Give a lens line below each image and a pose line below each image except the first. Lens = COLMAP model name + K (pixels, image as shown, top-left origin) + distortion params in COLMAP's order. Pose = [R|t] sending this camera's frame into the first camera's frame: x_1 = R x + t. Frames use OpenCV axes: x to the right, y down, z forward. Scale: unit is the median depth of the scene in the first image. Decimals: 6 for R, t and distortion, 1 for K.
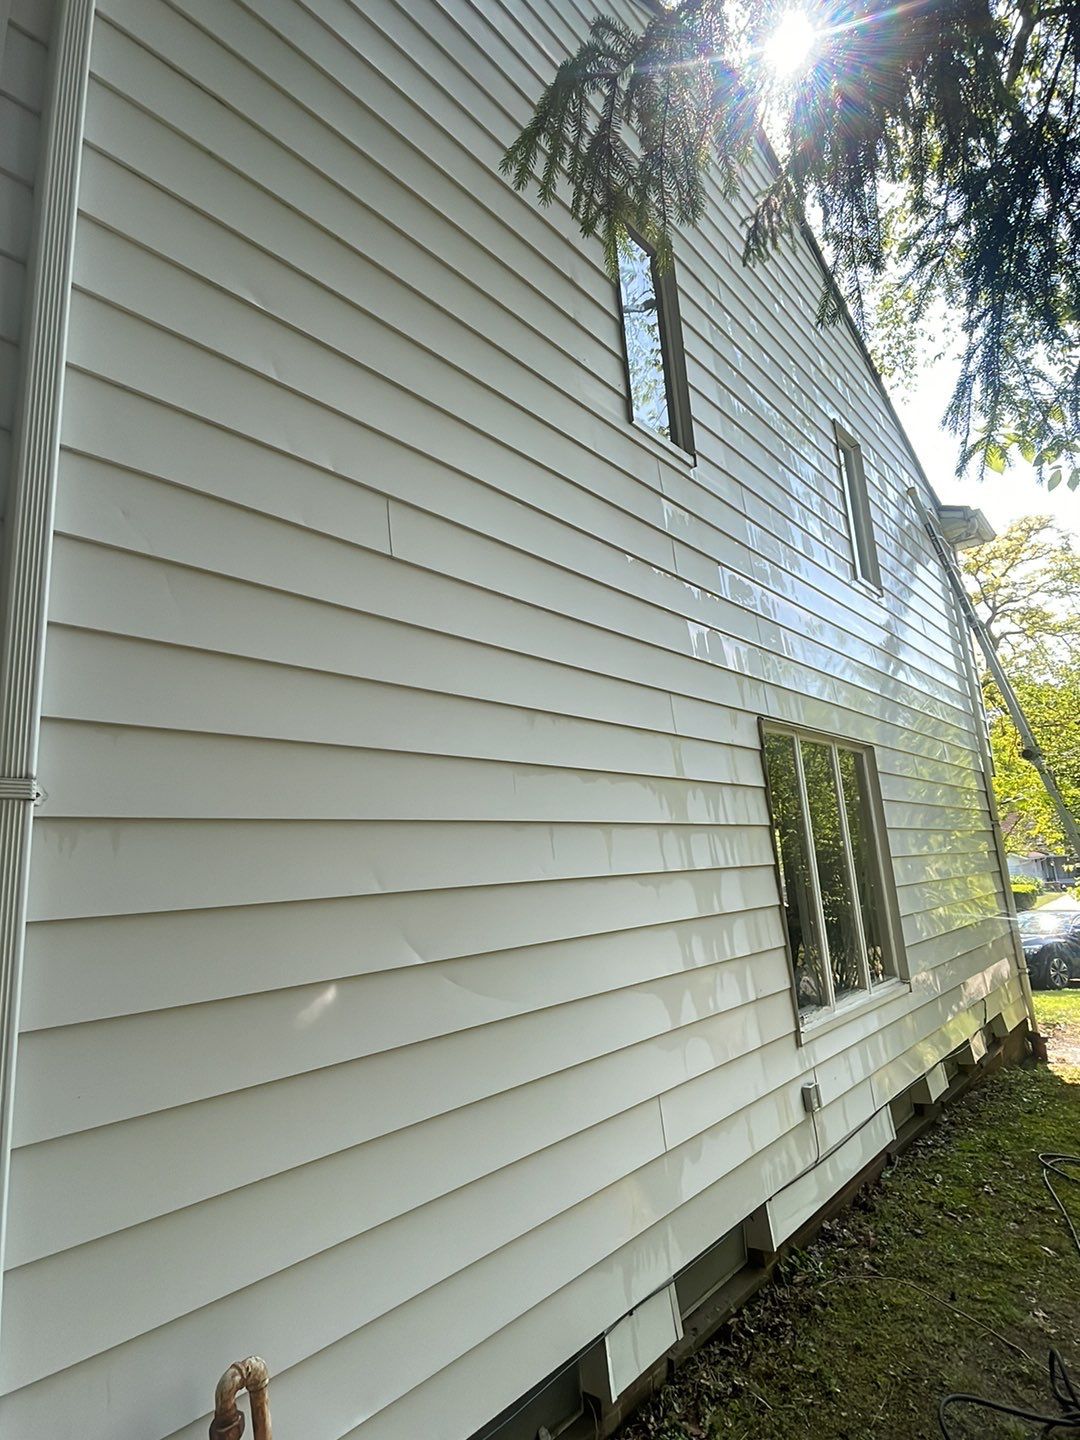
lens RADIAL K [[779.4, 0, 535.1], [0, 779.4, 728.2], [0, 0, 1]] dist [0.031764, -0.021950]
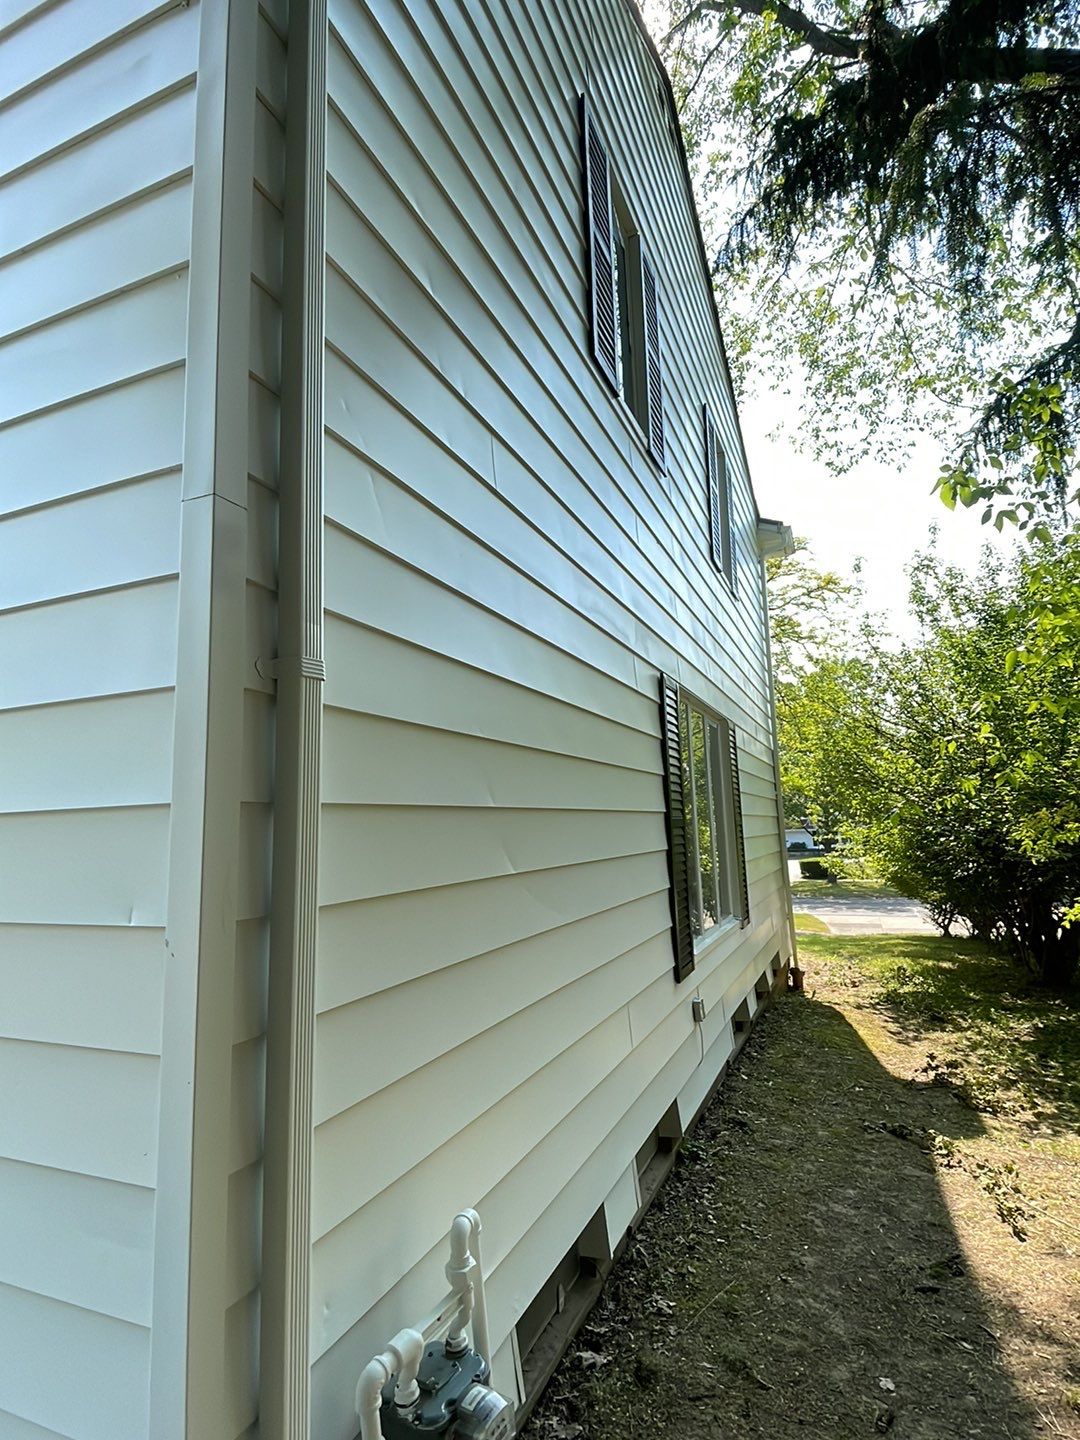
lens RADIAL K [[779.4, 0, 527.3], [0, 779.4, 723.5], [0, 0, 1]] dist [0.031764, -0.021950]
pose [[0.951467, 0.079485, 0.297309, -0.279949], [-0.091471, 0.995453, 0.026597, 0.038746], [-0.293843, -0.052501, 0.954411, -0.013450]]
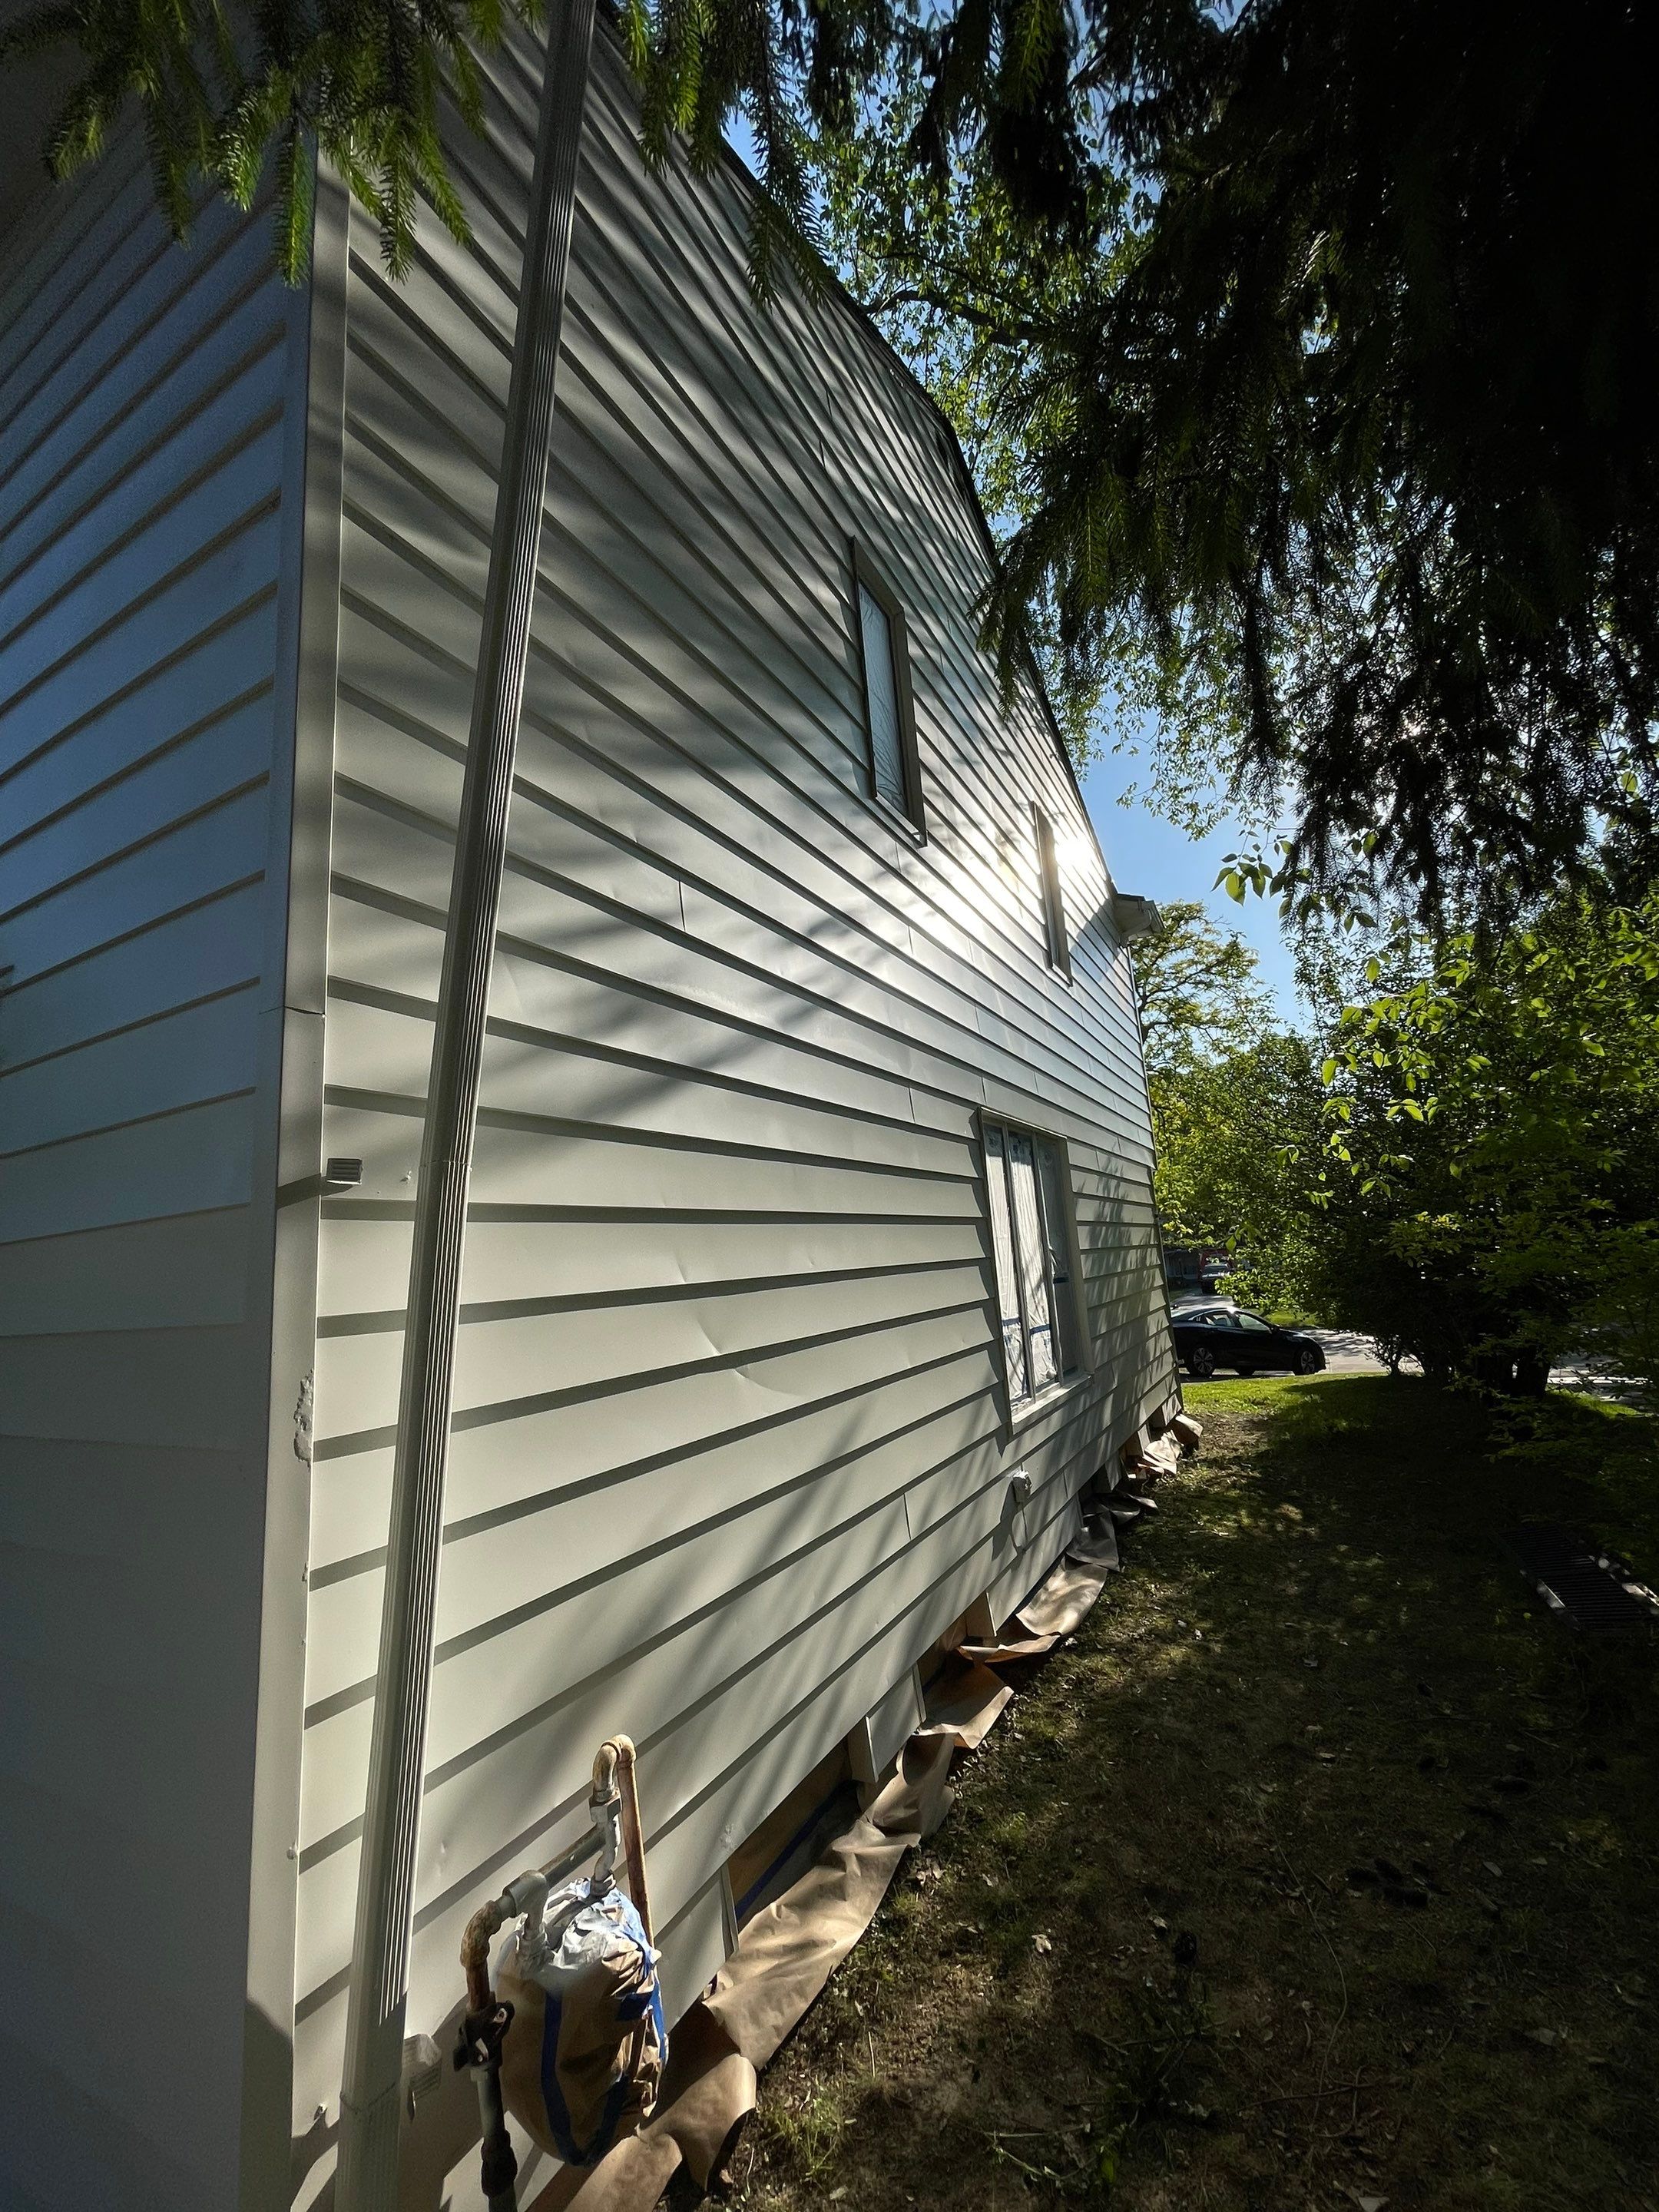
lens RADIAL K [[901.2, 0, 819.7], [0, 901.2, 1114.2], [0, 0, 1]] dist [0.002180, 0.000063]
pose [[0.978646, 0.032337, 0.202991, -0.153121], [-0.034674, 0.999367, 0.007966, -0.008708], [-0.202605, -0.014834, 0.979148, -0.076452]]
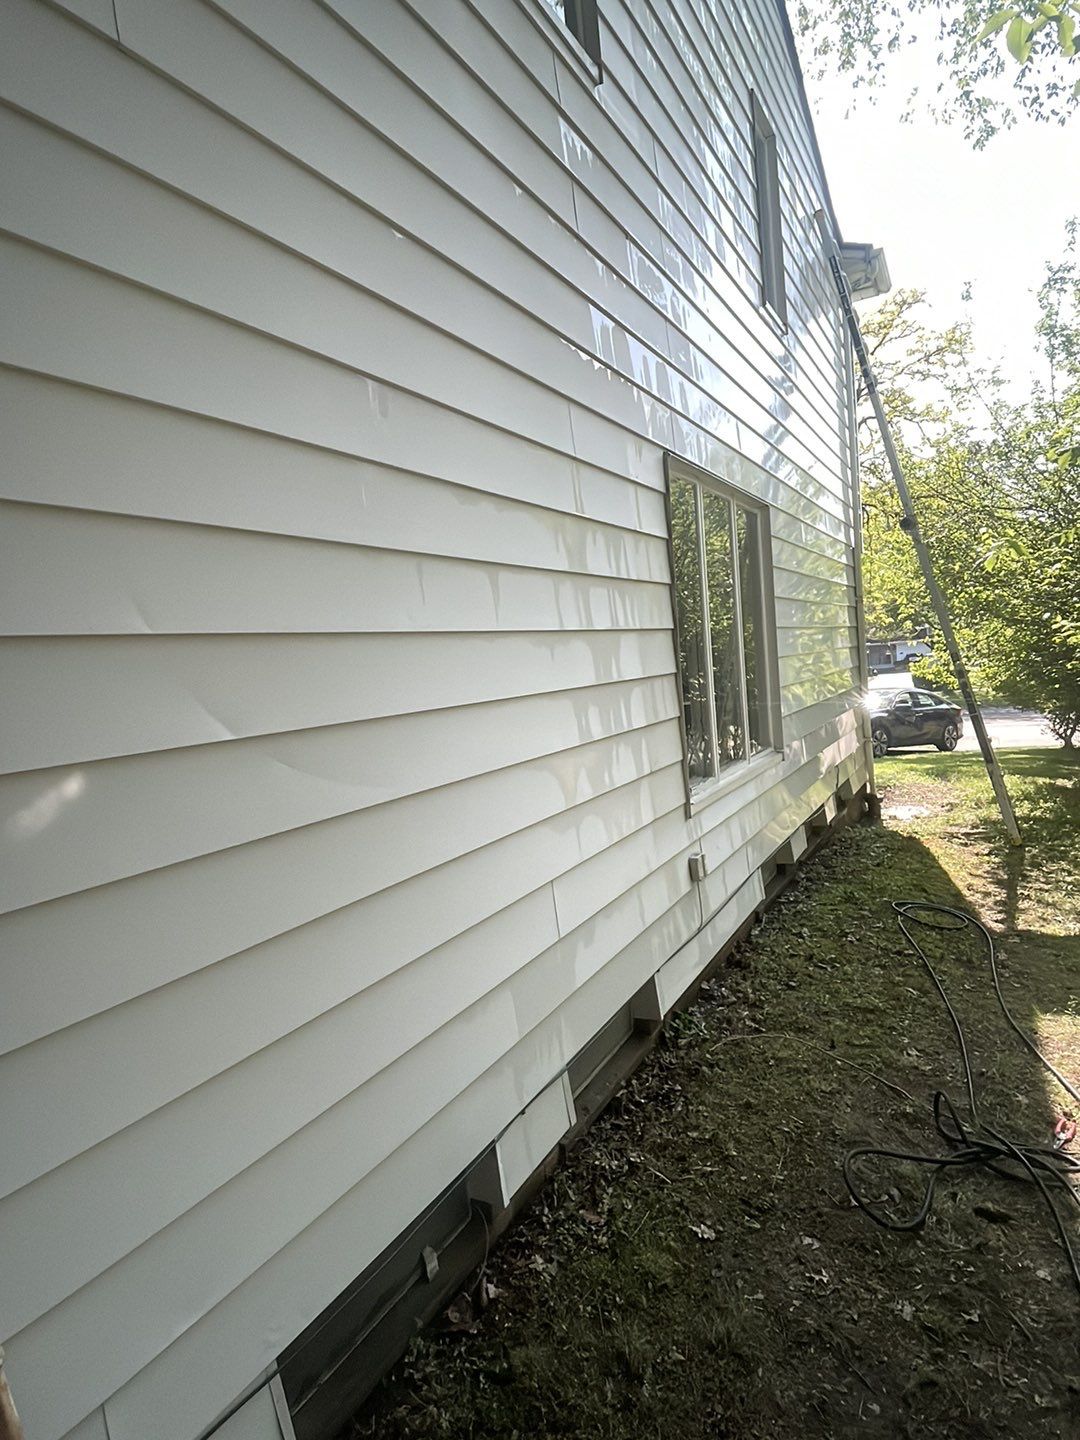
lens RADIAL K [[779.4, 0, 546.3], [0, 779.4, 719.2], [0, 0, 1]] dist [0.031764, -0.021950]
pose [[0.981162, -0.030090, 0.190827, -0.005574], [-0.017516, 0.969871, 0.242990, 0.069548], [-0.192389, -0.241755, 0.951074, 0.184583]]
